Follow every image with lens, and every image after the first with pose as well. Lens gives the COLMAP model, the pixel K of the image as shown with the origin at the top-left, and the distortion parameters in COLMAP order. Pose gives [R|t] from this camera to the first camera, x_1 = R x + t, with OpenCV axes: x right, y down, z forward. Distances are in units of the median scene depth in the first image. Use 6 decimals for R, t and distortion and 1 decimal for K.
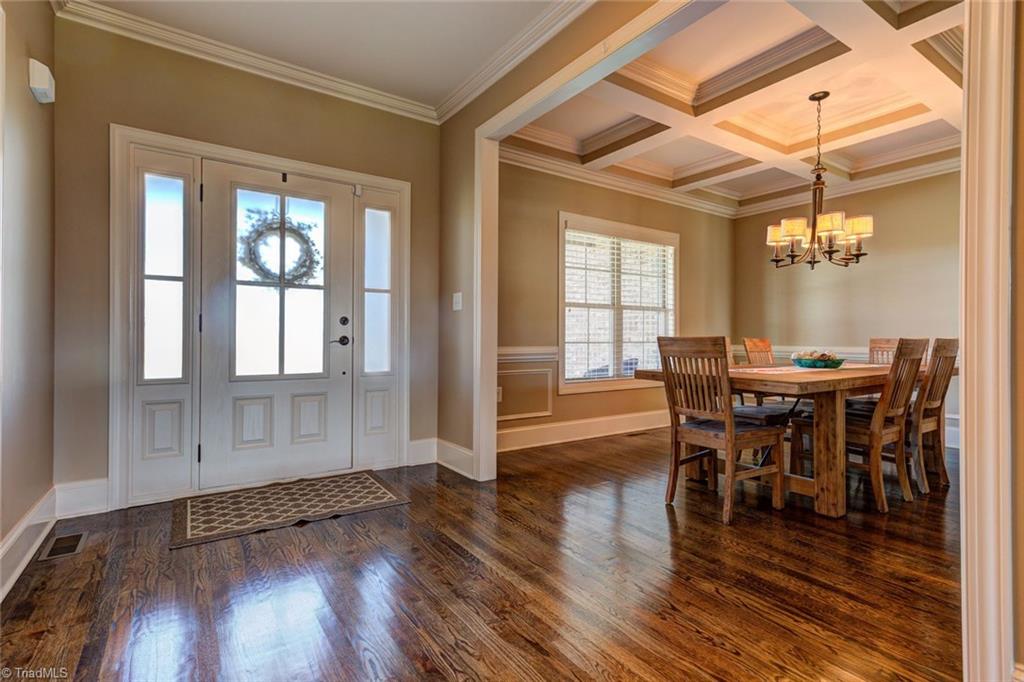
lens RADIAL K [[497.6, 0, 513.9], [0, 497.6, 341.2], [0, 0, 1]] dist [0.004053, 0.000452]
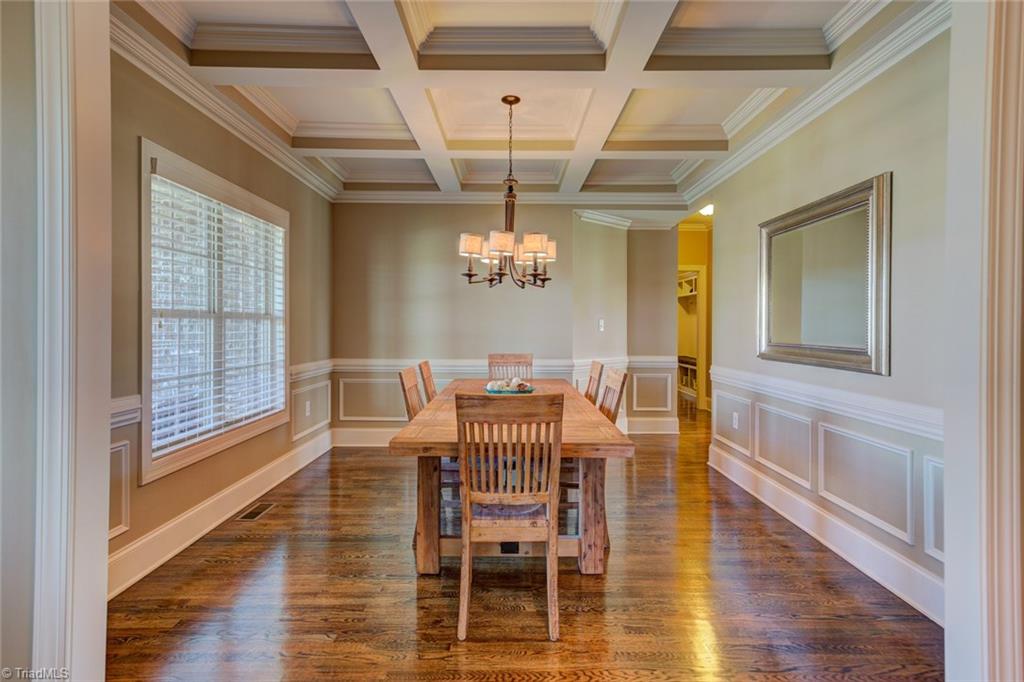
lens RADIAL K [[539.7, 0, 512.2], [0, 539.7, 333.5], [0, 0, 1]] dist [0.001588, 0.000422]
pose [[0.557335, -0.011764, 0.830204, -0.173991], [-0.003295, 0.999860, 0.016380, -0.067377], [-0.830281, -0.011865, 0.557219, 0.370269]]
